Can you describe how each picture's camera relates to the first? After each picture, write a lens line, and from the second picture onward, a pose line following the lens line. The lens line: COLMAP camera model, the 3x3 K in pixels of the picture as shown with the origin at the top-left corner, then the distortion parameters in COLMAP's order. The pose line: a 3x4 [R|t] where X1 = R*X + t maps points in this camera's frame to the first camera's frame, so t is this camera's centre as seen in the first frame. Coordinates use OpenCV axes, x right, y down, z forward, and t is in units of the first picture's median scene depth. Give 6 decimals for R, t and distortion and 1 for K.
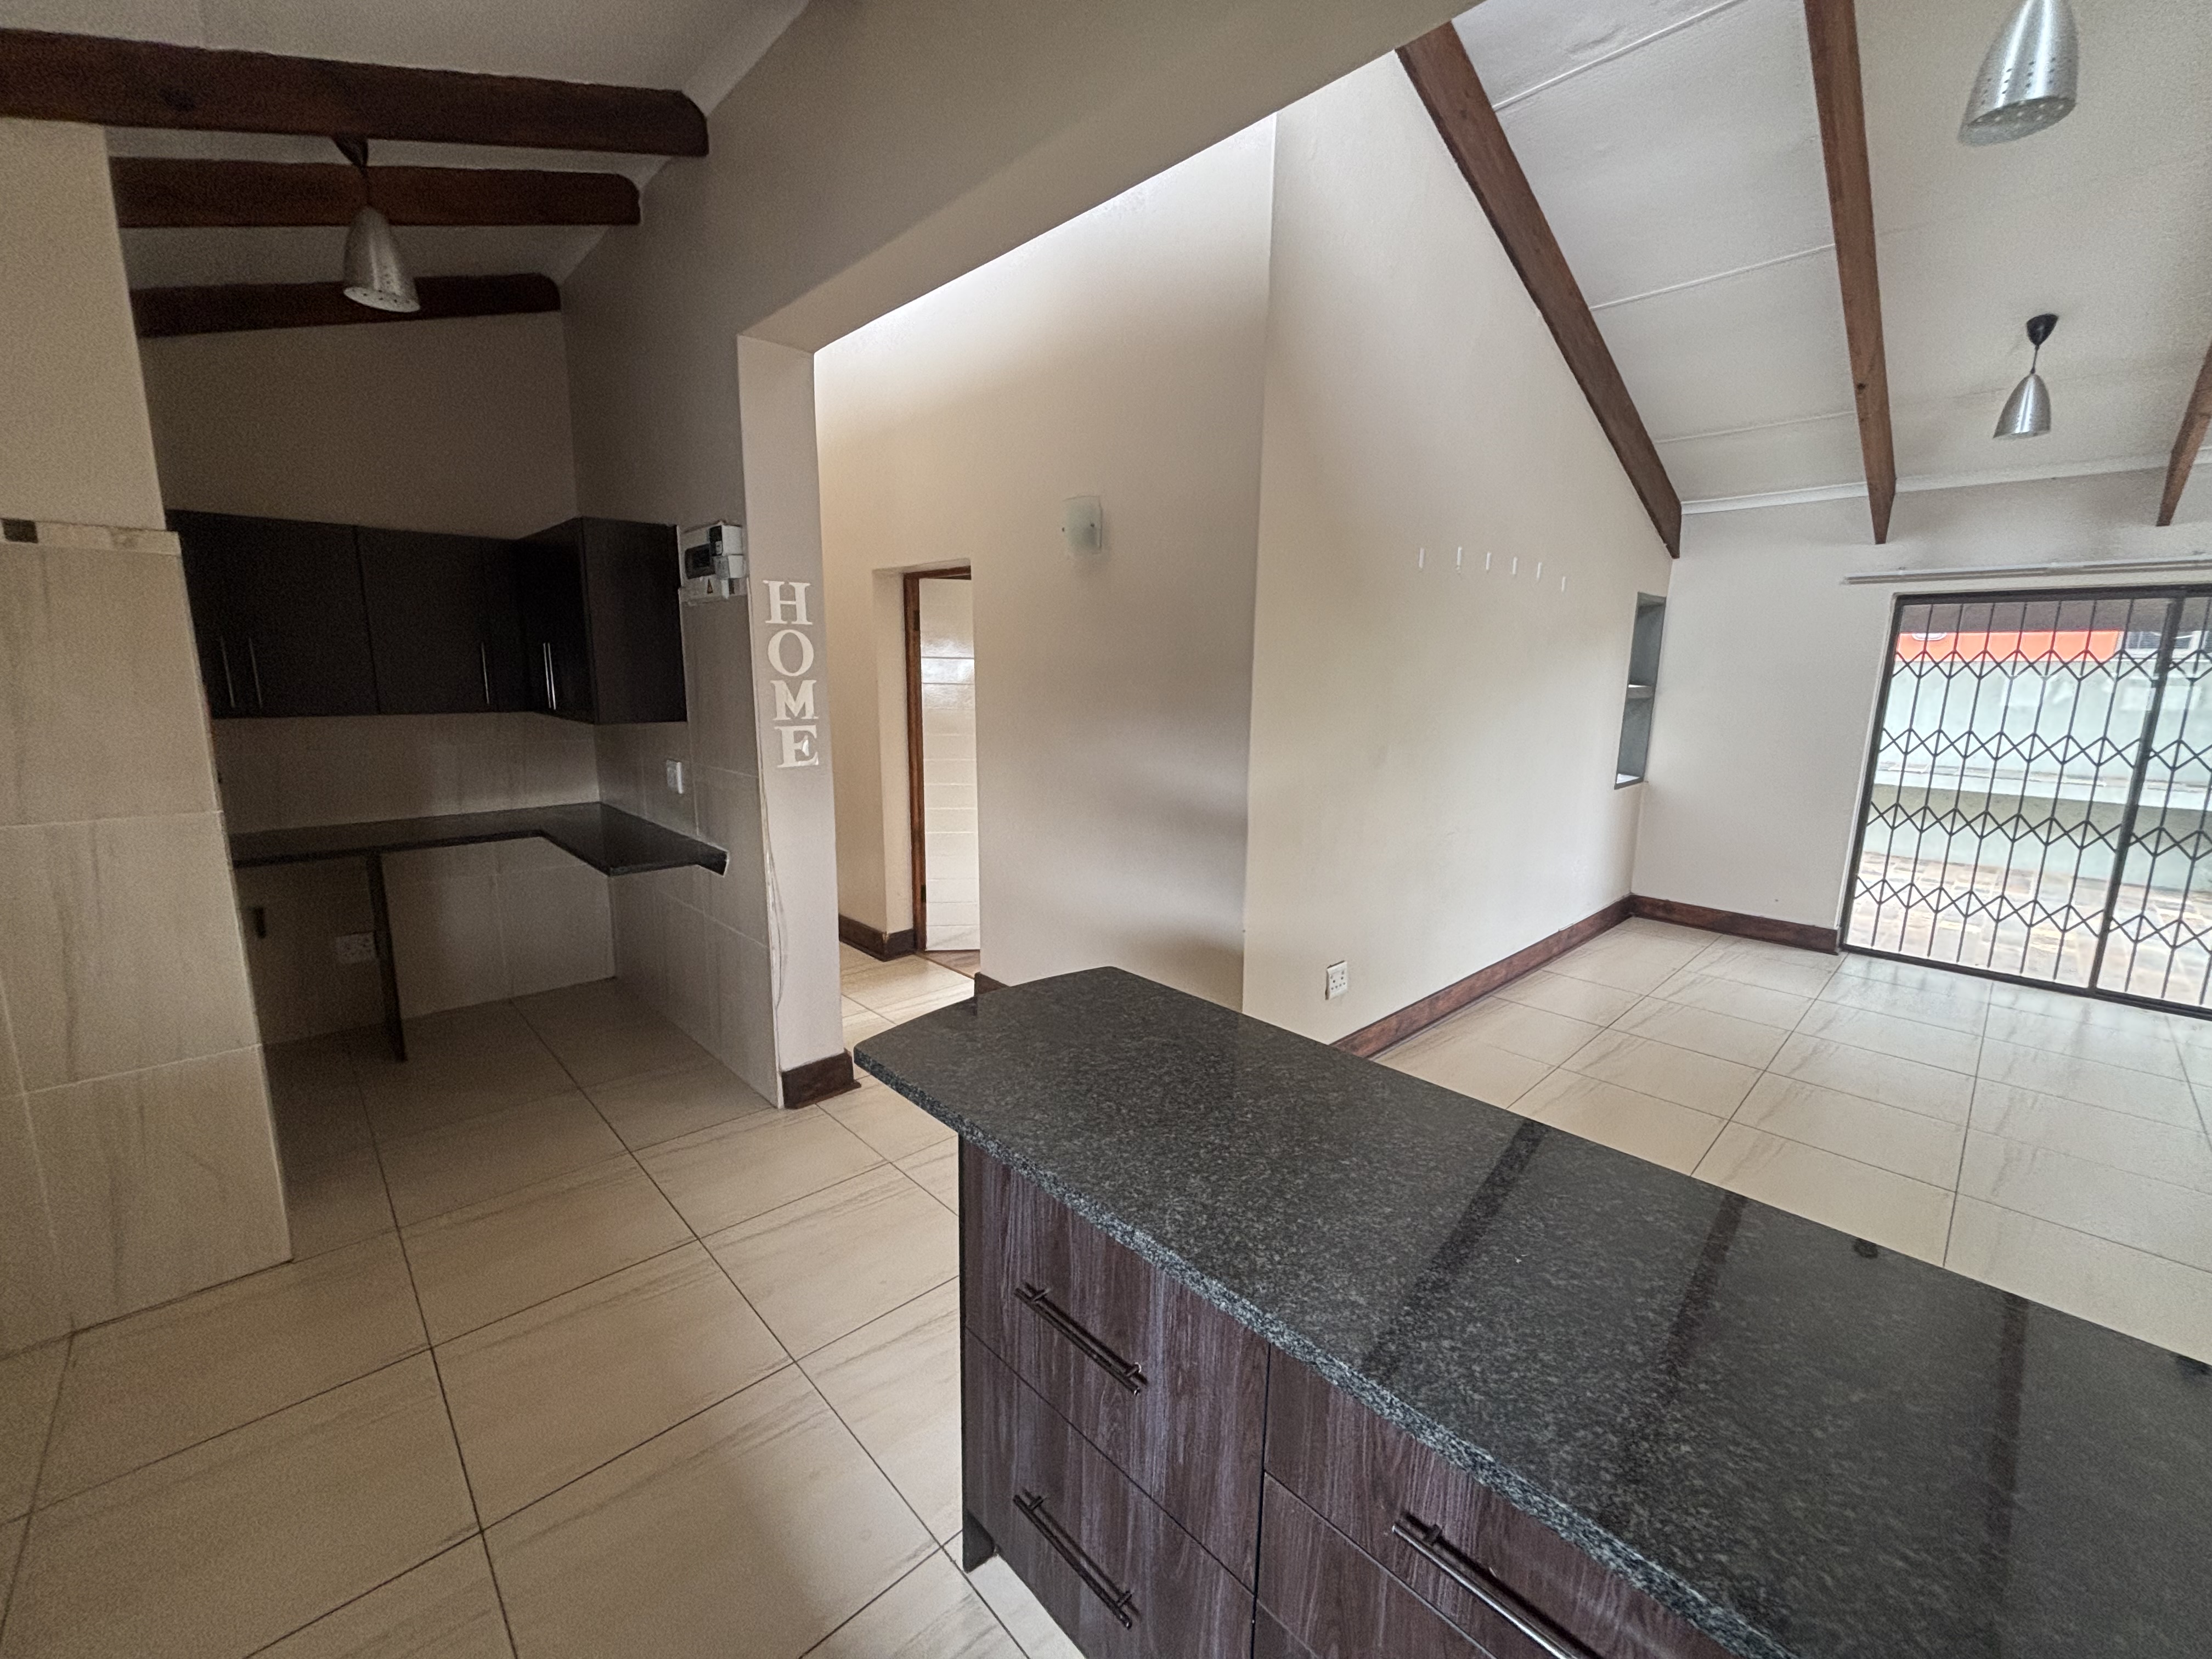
lens RADIAL K [[890.5, 0, 1101.8], [0, 890.5, 823.4], [0, 0, 1]] dist [0.002552, 0.000441]
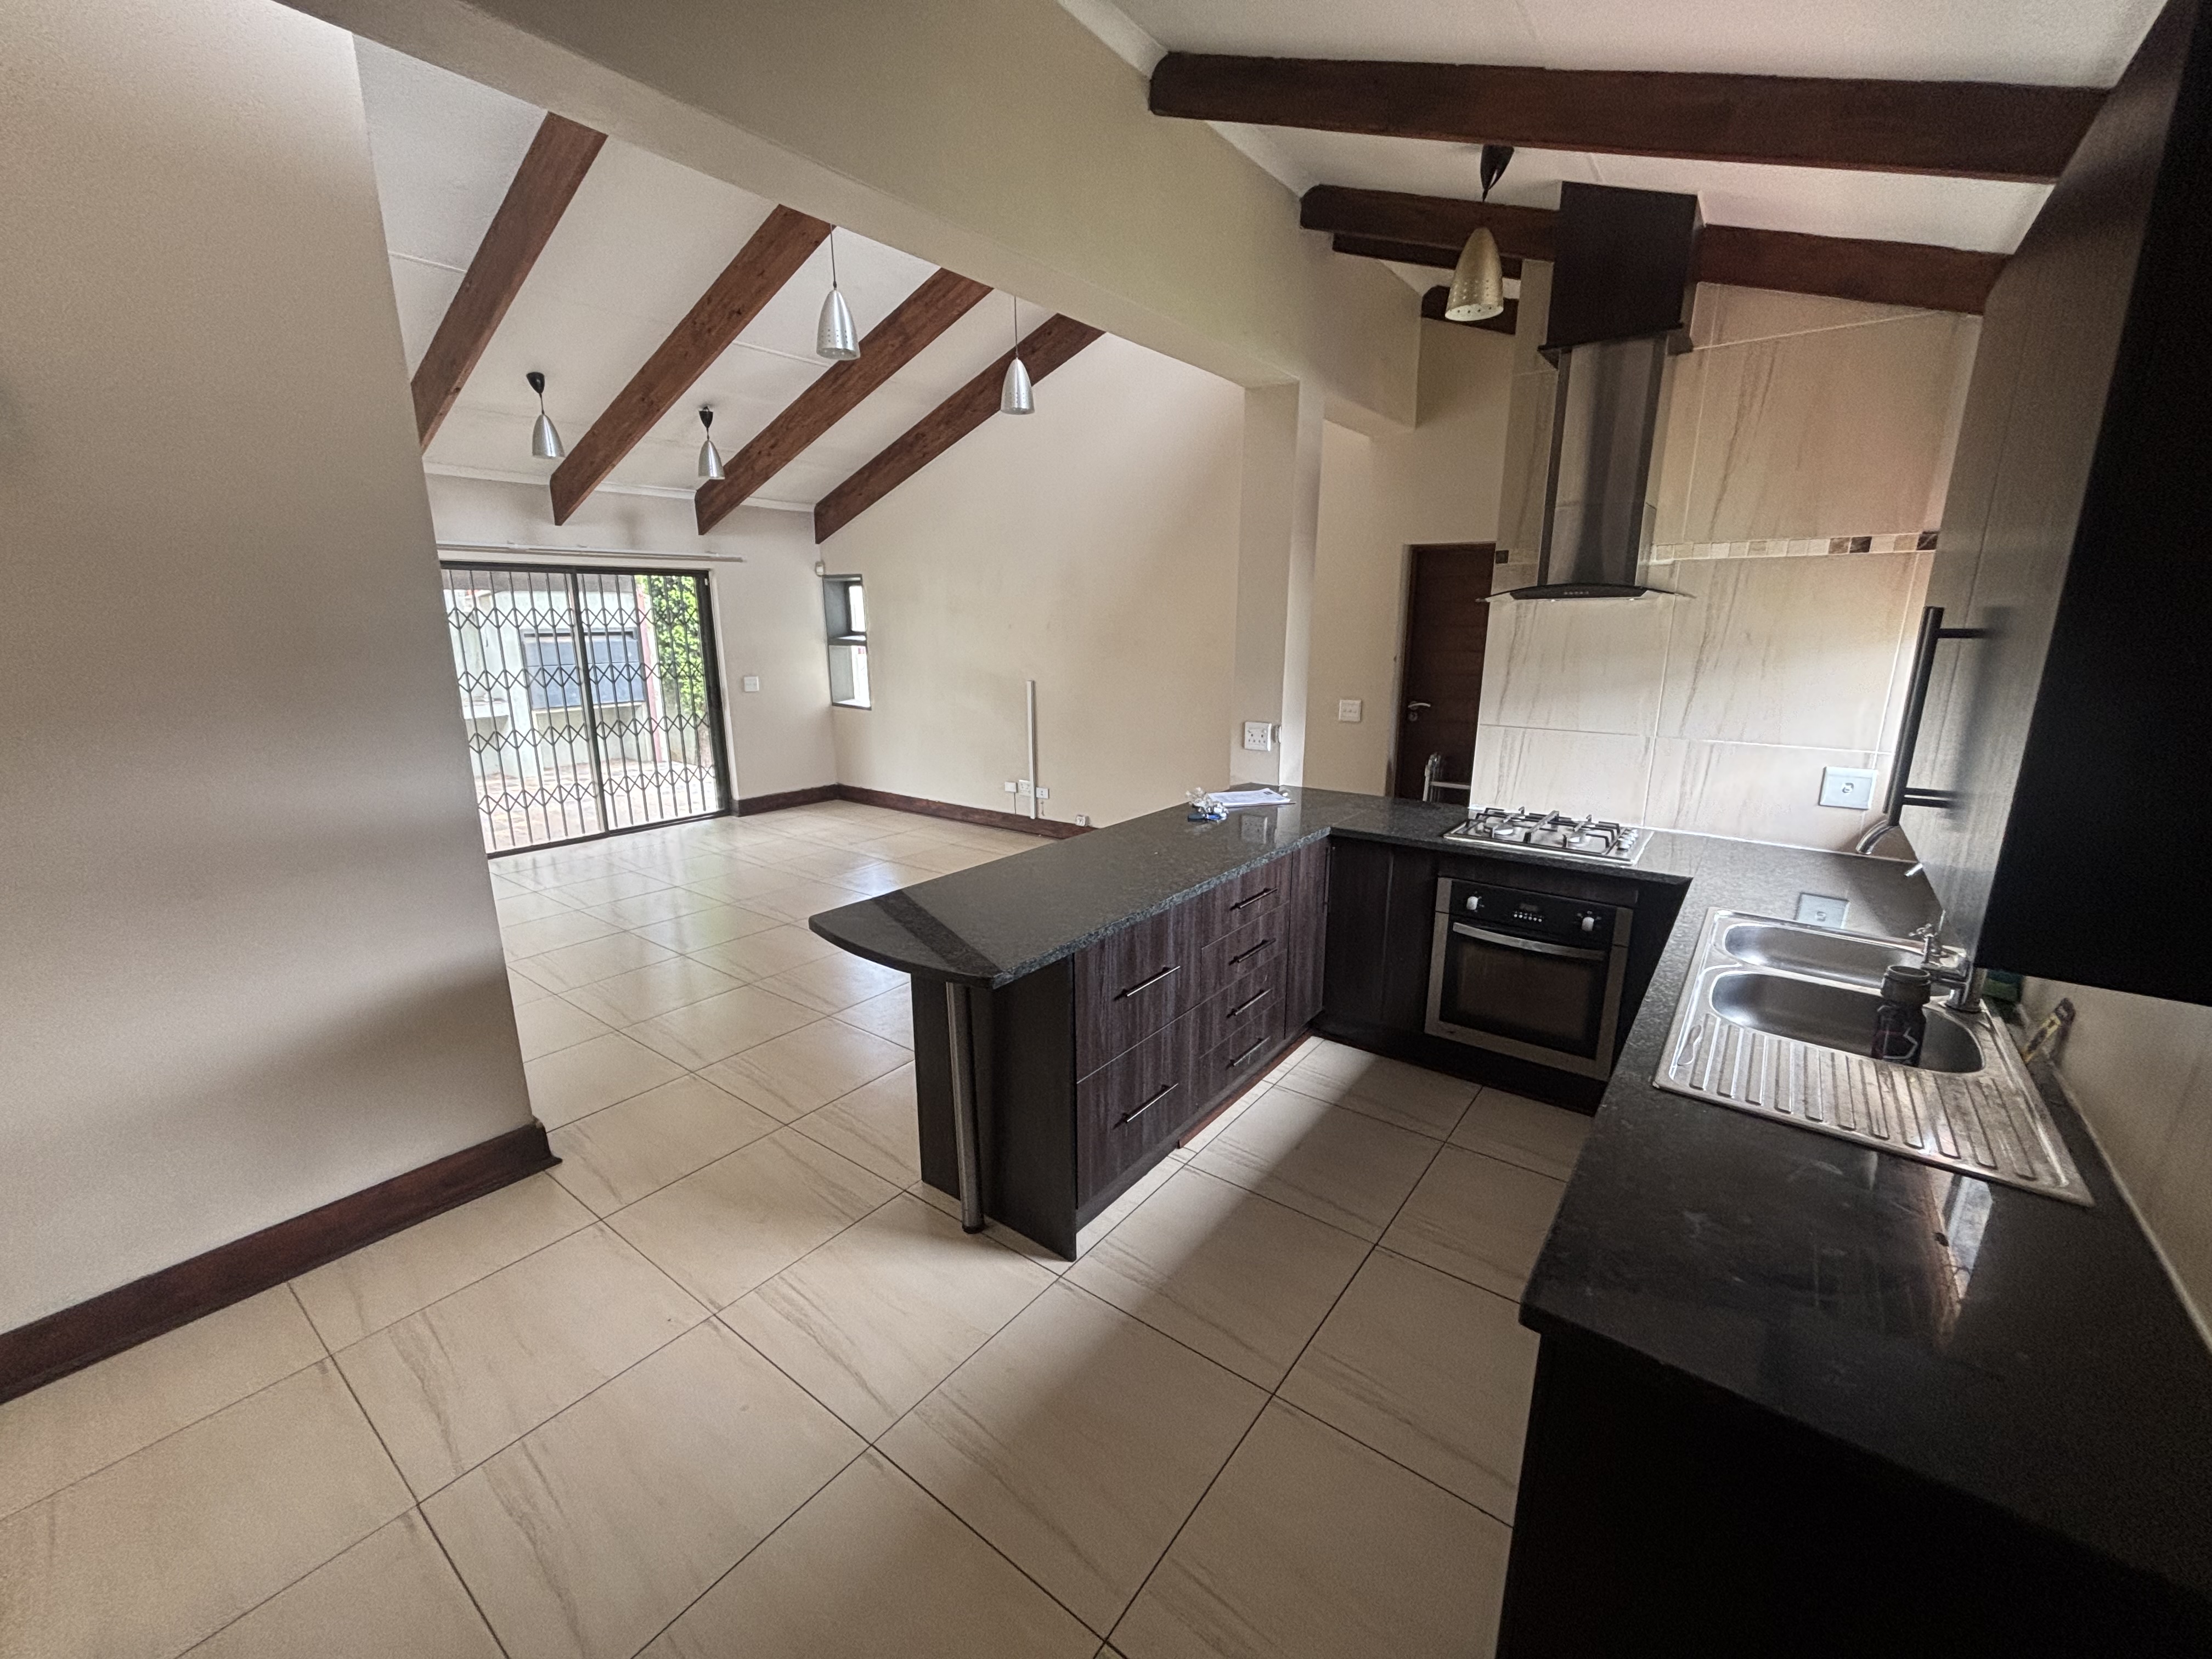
lens RADIAL K [[890.5, 0, 1106.4], [0, 890.5, 834.0], [0, 0, 1]] dist [0.002552, 0.000441]
pose [[-0.162881, -0.244179, 0.955953, -0.548702], [0.177368, 0.945861, 0.271823, -0.083057], [-0.970572, 0.213830, -0.110754, 0.381523]]
